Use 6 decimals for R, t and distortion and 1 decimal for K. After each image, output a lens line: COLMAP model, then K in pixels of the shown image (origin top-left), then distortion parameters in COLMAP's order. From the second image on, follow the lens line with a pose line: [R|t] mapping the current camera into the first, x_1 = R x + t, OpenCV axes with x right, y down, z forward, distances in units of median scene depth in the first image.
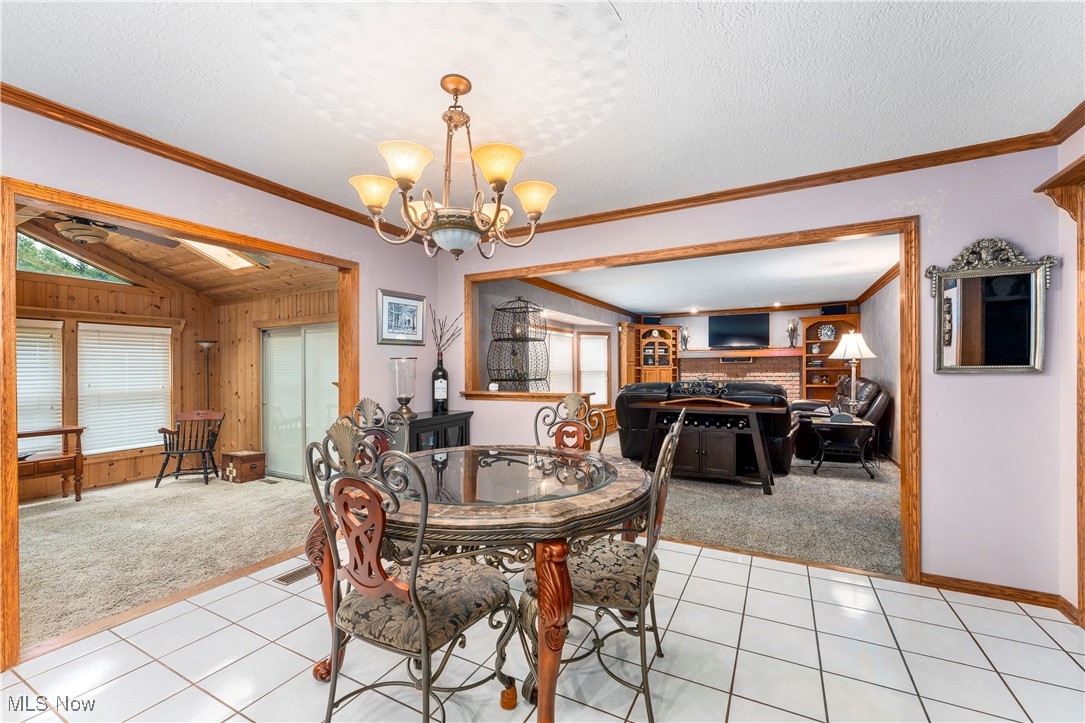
lens RADIAL K [[441.9, 0, 537.7], [0, 441.9, 370.7], [0, 0, 1]] dist [-0.001397, -0.000132]
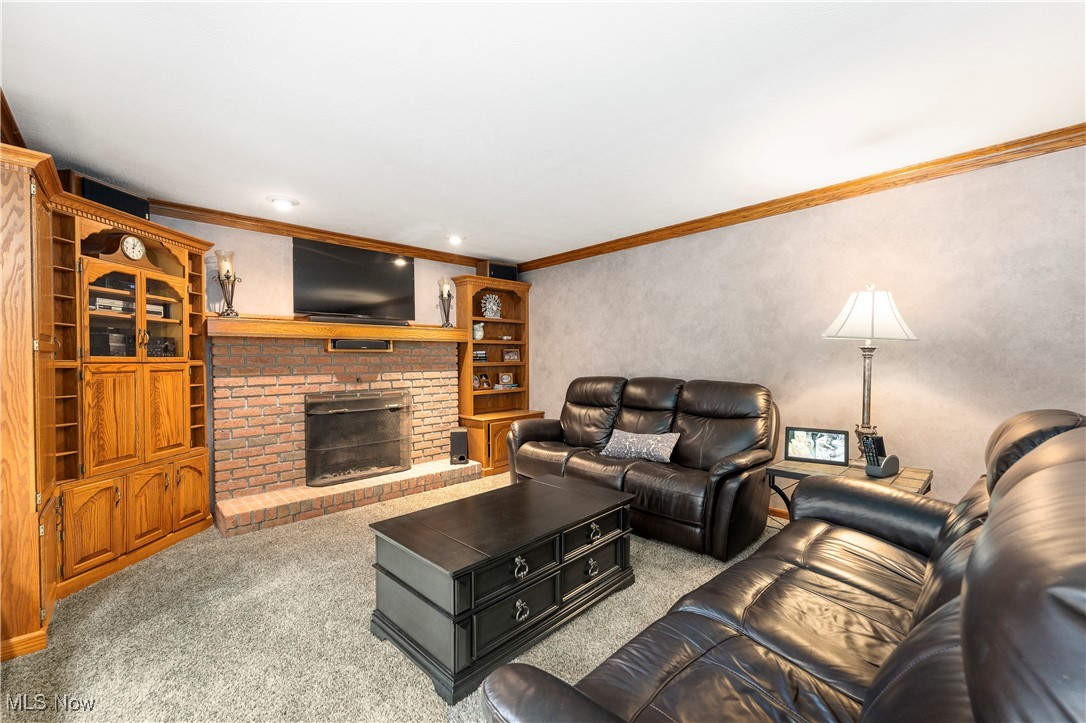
lens RADIAL K [[442.3, 0, 543.2], [0, 442.3, 365.3], [0, 0, 1]] dist [-0.001397, -0.000132]
pose [[0.271287, -0.008467, 0.962461, 0.056416], [0.007127, 0.999952, 0.006788, -0.005652], [-0.962472, 0.005018, 0.271334, 0.661422]]
